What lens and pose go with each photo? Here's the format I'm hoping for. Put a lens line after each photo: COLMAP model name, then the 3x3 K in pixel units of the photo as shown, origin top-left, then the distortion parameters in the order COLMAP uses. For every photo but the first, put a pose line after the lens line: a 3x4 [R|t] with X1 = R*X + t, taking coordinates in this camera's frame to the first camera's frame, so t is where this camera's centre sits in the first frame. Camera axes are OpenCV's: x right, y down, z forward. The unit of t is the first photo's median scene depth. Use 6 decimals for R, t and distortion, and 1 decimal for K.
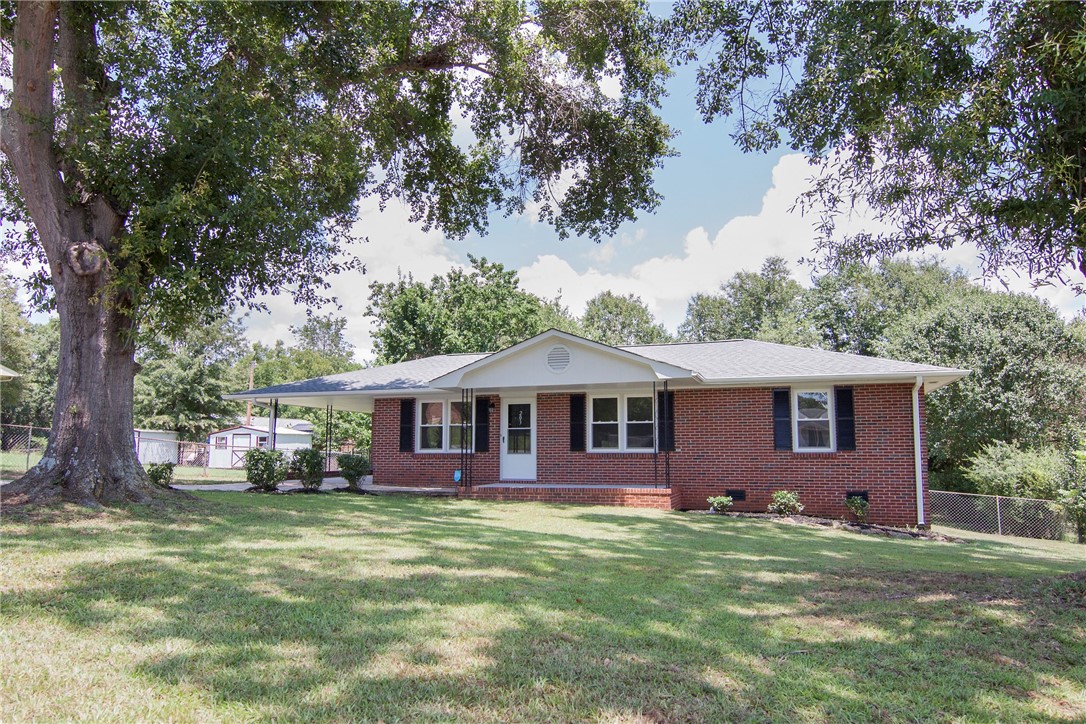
lens RADIAL K [[733.0, 0, 540.2], [0, 733.0, 356.4], [0, 0, 1]] dist [-0.008299, -0.000037]
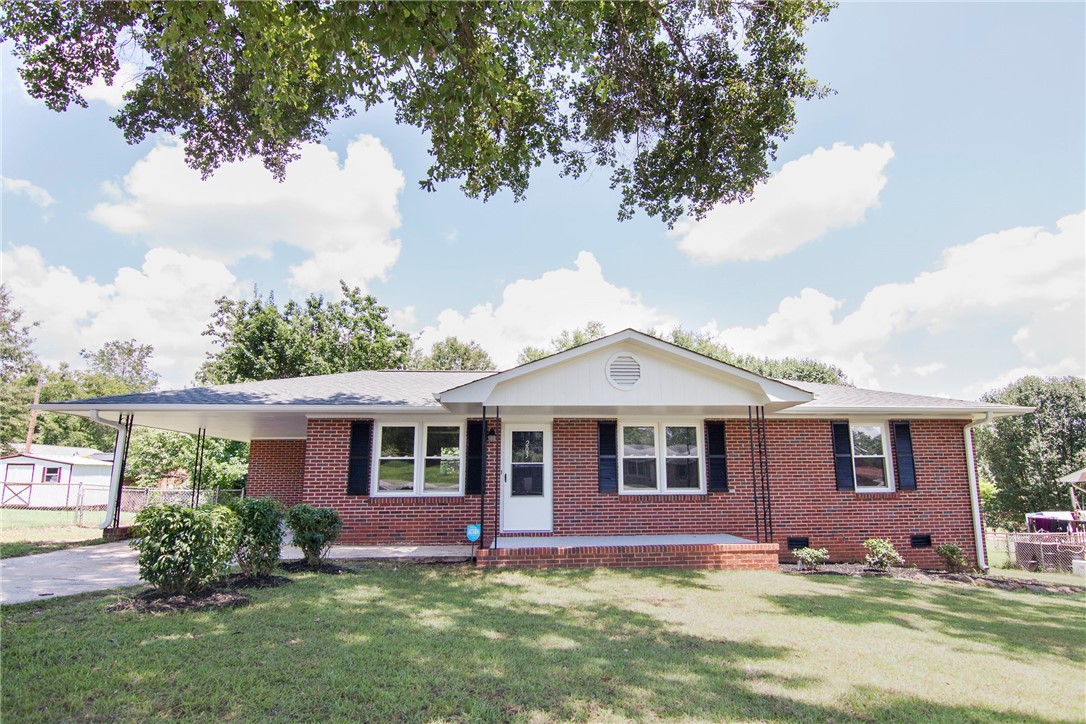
lens RADIAL K [[553.1, 0, 547.7], [0, 553.1, 373.5], [0, 0, 1]] dist [-0.019231, -0.001966]
pose [[0.917744, 0.071795, 0.390628, -0.239746], [-0.047490, 0.996306, -0.071541, 0.044793], [-0.394322, 0.047106, 0.917764, 0.456901]]
